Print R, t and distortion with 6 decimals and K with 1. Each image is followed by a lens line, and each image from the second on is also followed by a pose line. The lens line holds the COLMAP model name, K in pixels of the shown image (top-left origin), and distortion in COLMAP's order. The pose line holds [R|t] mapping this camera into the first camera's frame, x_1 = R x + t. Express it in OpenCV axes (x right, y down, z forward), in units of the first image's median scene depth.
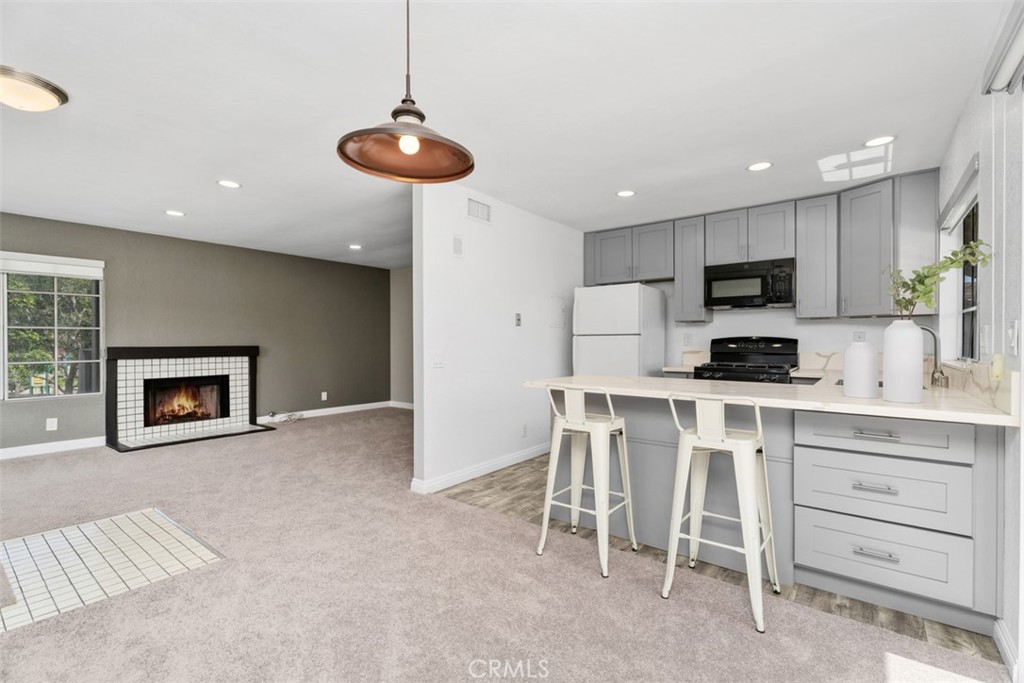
lens RADIAL K [[470.4, 0, 525.4], [0, 470.4, 341.9], [0, 0, 1]] dist [0.007843, -0.002297]
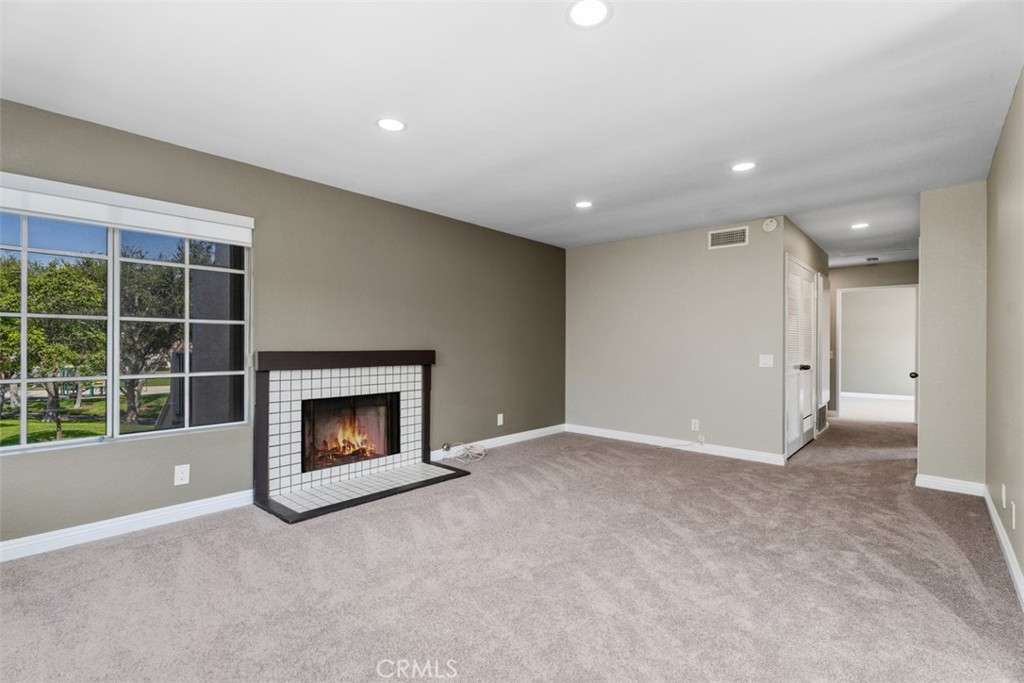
lens RADIAL K [[470.4, 0, 519.7], [0, 470.4, 344.9], [0, 0, 1]] dist [0.007843, -0.002297]
pose [[0.997848, 0.006748, -0.065216, -0.438900], [-0.006821, 0.999976, -0.000891, 0.000259], [0.065208, 0.001334, 0.997871, 0.345682]]
